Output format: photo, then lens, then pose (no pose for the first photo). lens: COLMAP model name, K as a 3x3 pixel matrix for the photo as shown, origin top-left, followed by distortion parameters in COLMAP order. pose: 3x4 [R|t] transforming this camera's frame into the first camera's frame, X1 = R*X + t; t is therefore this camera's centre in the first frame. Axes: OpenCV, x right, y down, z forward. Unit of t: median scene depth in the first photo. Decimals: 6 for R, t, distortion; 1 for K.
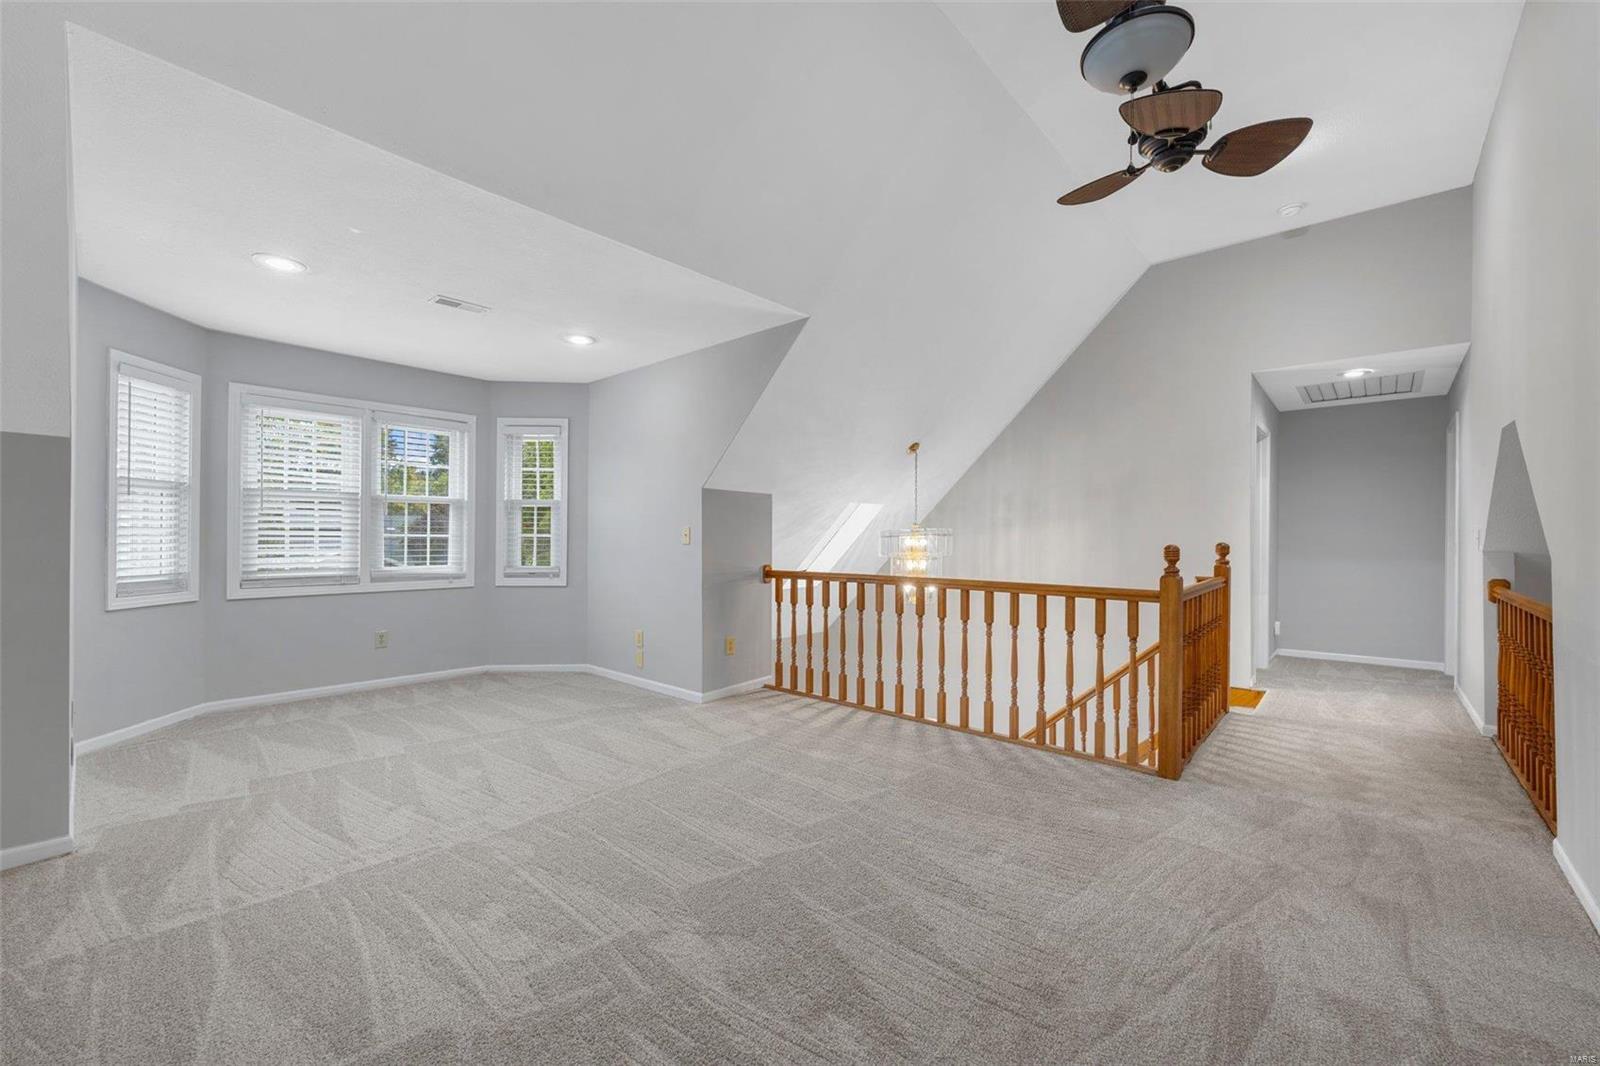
lens RADIAL K [[655.1, 0, 787.1], [0, 655.1, 535.4], [0, 0, 1]] dist [0.002694, 0.002185]
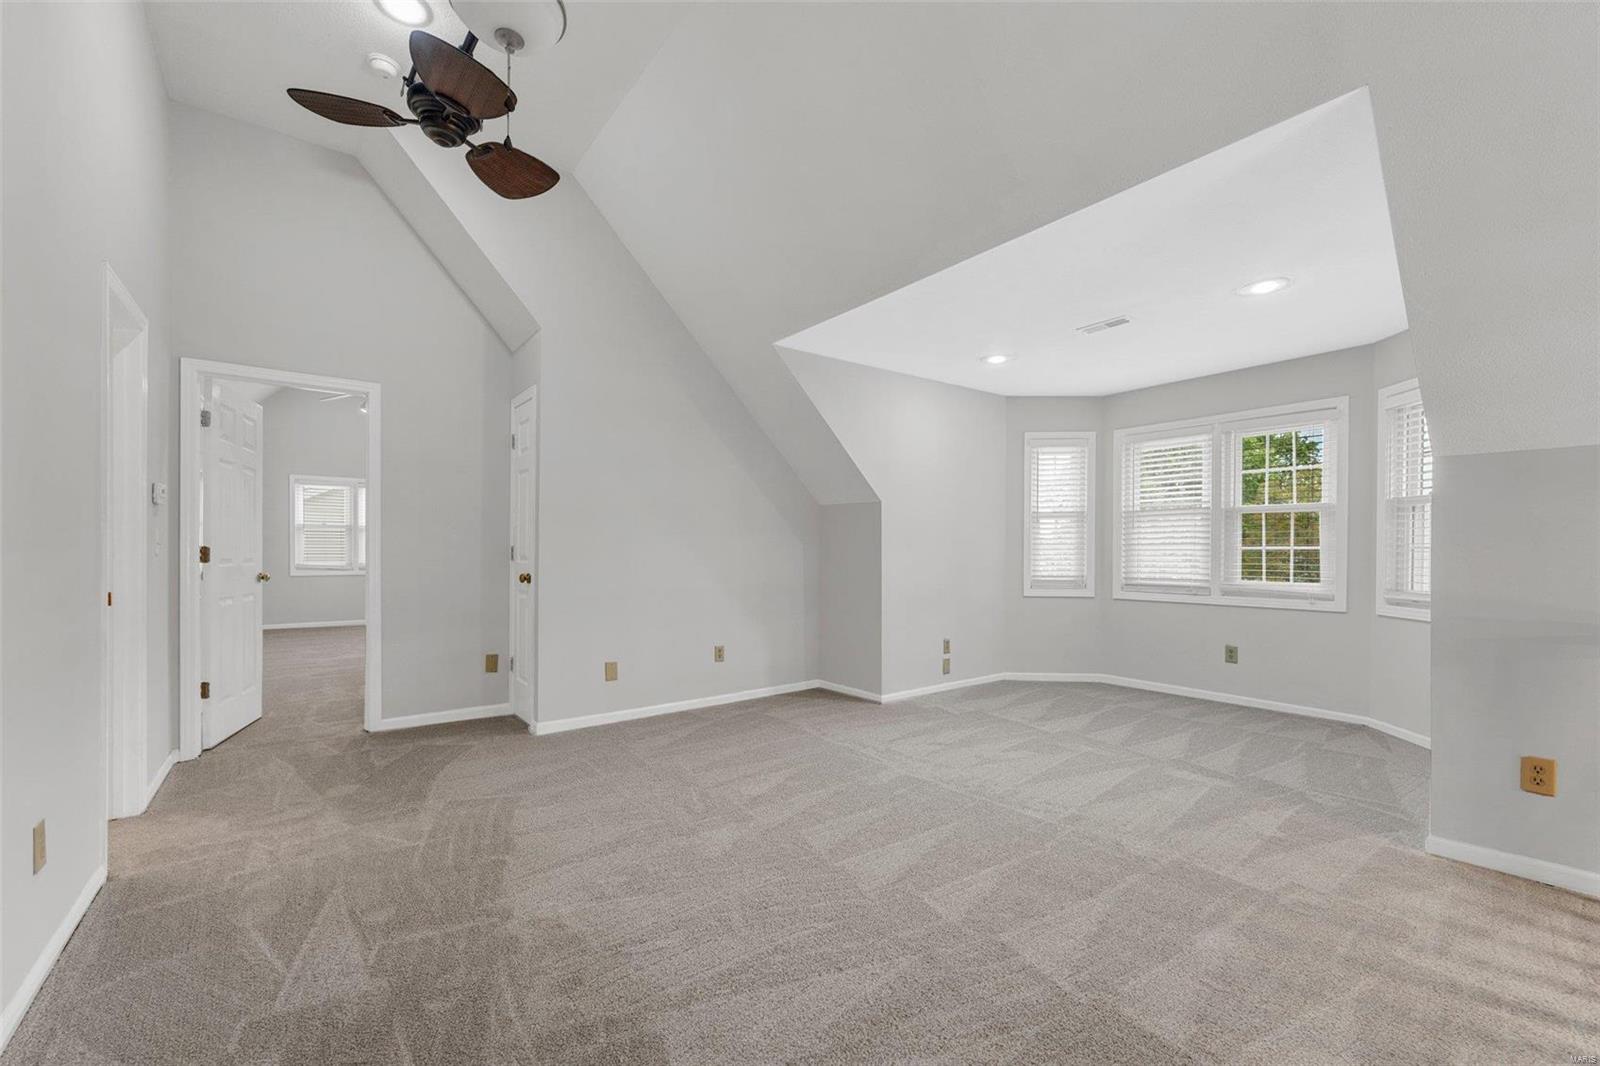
lens RADIAL K [[655.1, 0, 791.9], [0, 655.1, 550.4], [0, 0, 1]] dist [0.002694, 0.002185]
pose [[-0.184331, -0.002170, -0.982862, 0.519827], [0.003664, 0.999989, -0.002895, 0.003953], [0.982857, -0.004135, -0.184321, 0.591531]]
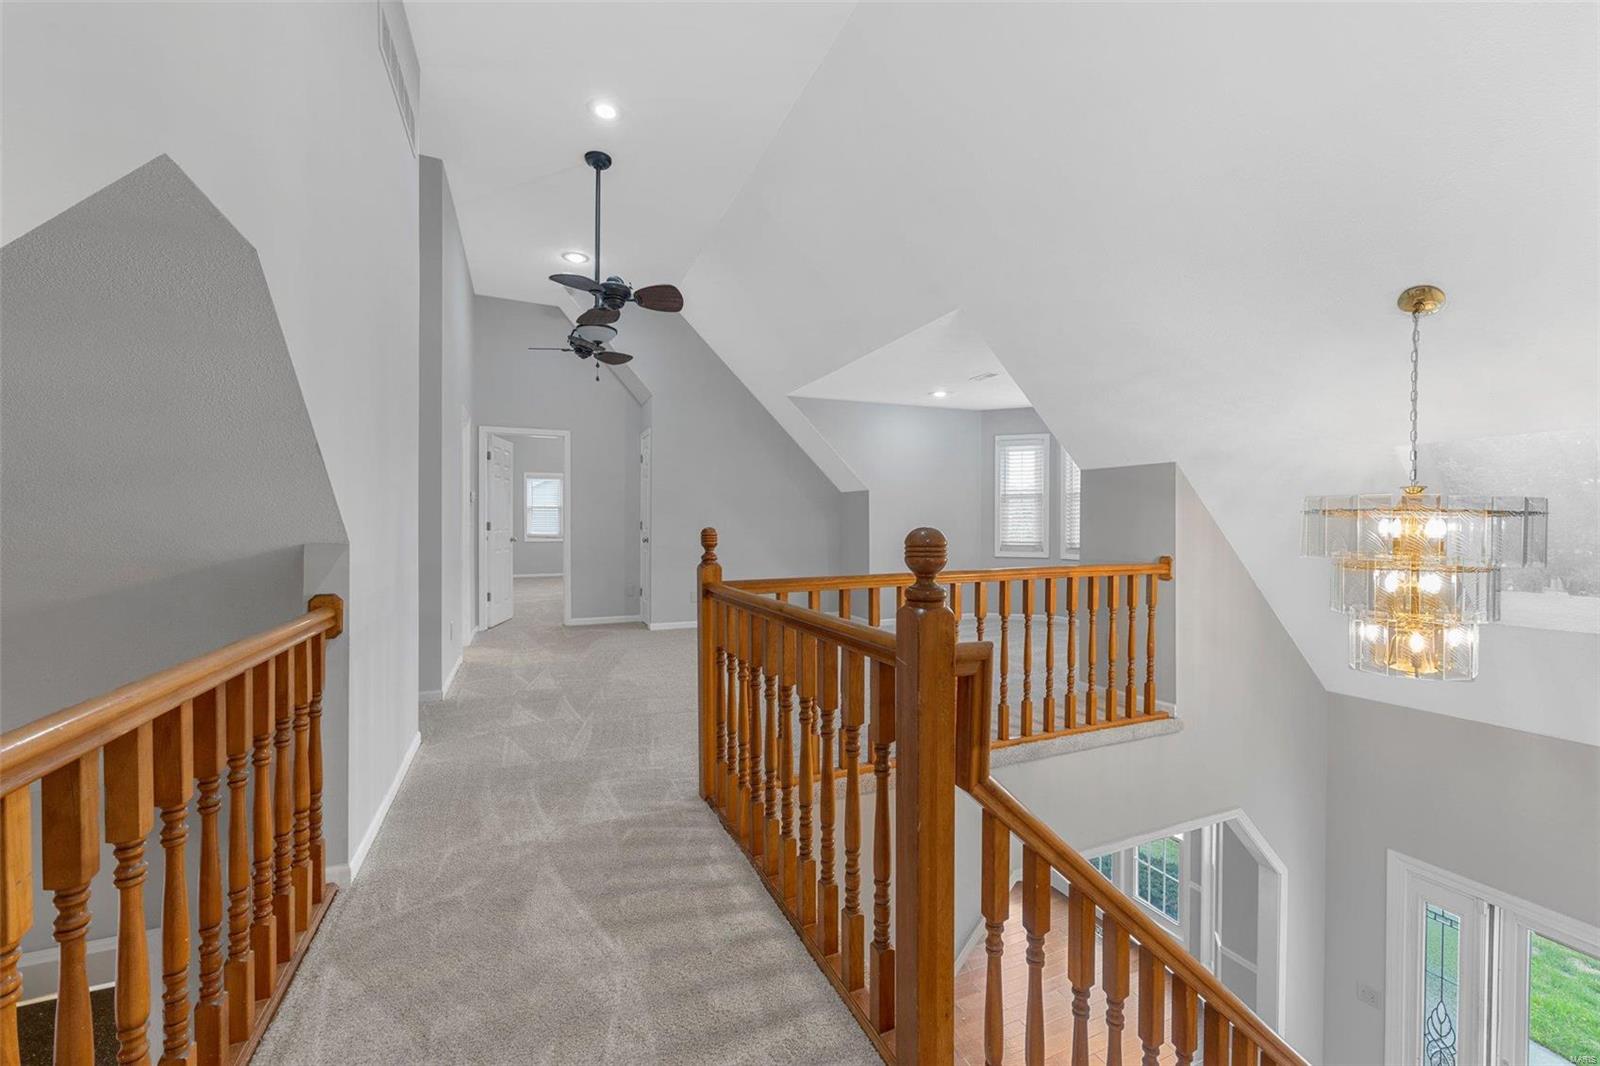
lens RADIAL K [[655.1, 0, 798.3], [0, 655.1, 531.2], [0, 0, 1]] dist [0.002694, 0.002185]
pose [[-0.426144, 0.007514, -0.904624, 0.961384], [0.004793, 0.999970, 0.006047, 0.010041], [0.904643, -0.001759, -0.426167, 1.069403]]
